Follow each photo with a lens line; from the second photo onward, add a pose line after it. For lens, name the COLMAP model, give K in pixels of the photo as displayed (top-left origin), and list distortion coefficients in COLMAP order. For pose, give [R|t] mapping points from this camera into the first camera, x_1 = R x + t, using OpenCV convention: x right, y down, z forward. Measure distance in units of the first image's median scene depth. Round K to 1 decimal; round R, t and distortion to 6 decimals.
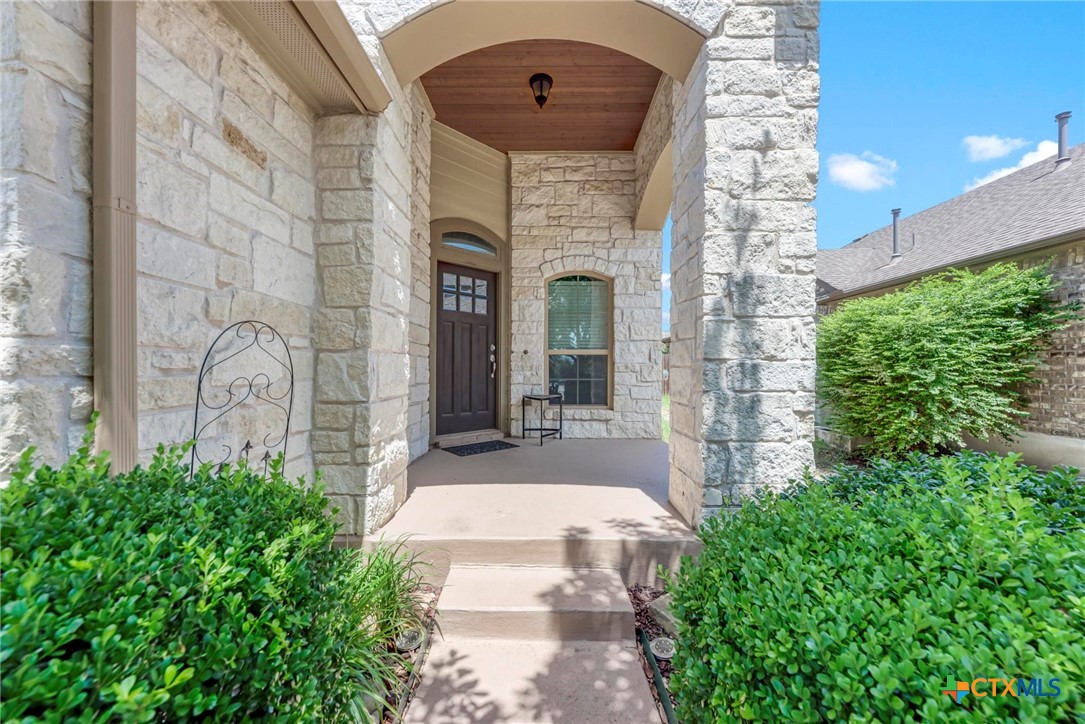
lens RADIAL K [[397.6, 0, 542.7], [0, 397.6, 370.1], [0, 0, 1]] dist [0.001661, -0.000083]
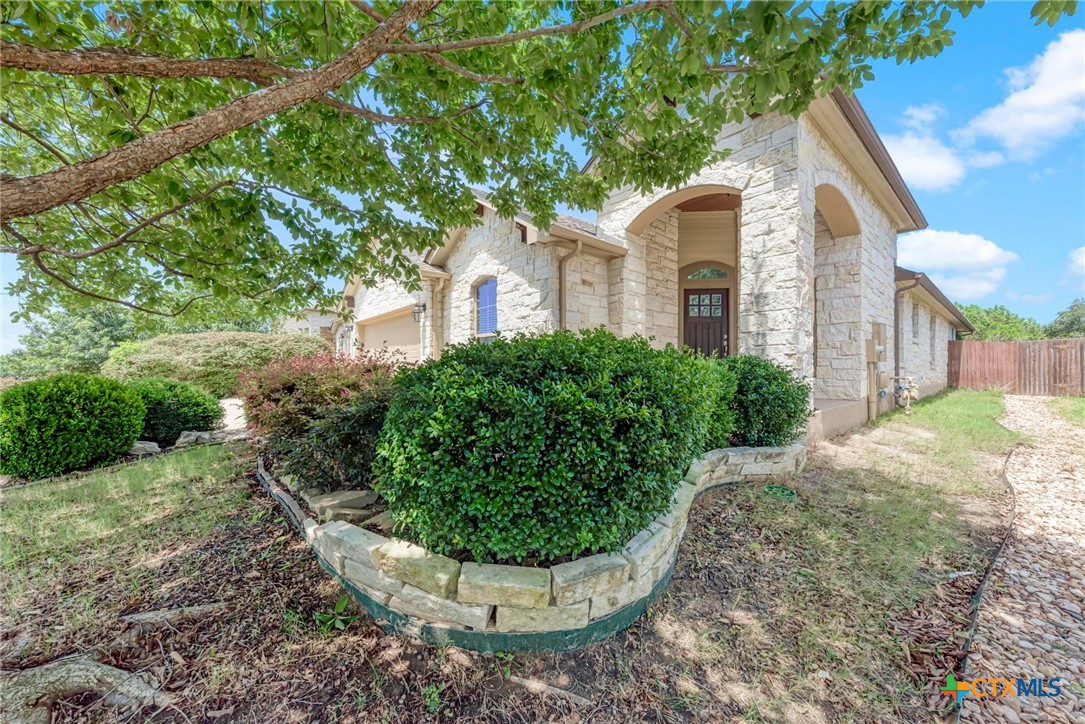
lens RADIAL K [[397.6, 0, 541.8], [0, 397.6, 368.3], [0, 0, 1]] dist [0.001661, -0.000083]
pose [[0.652874, -0.006736, -0.757437, 1.380701], [-0.001851, 0.999943, -0.010487, 0.203609], [0.757465, 0.008249, 0.652824, -1.340248]]
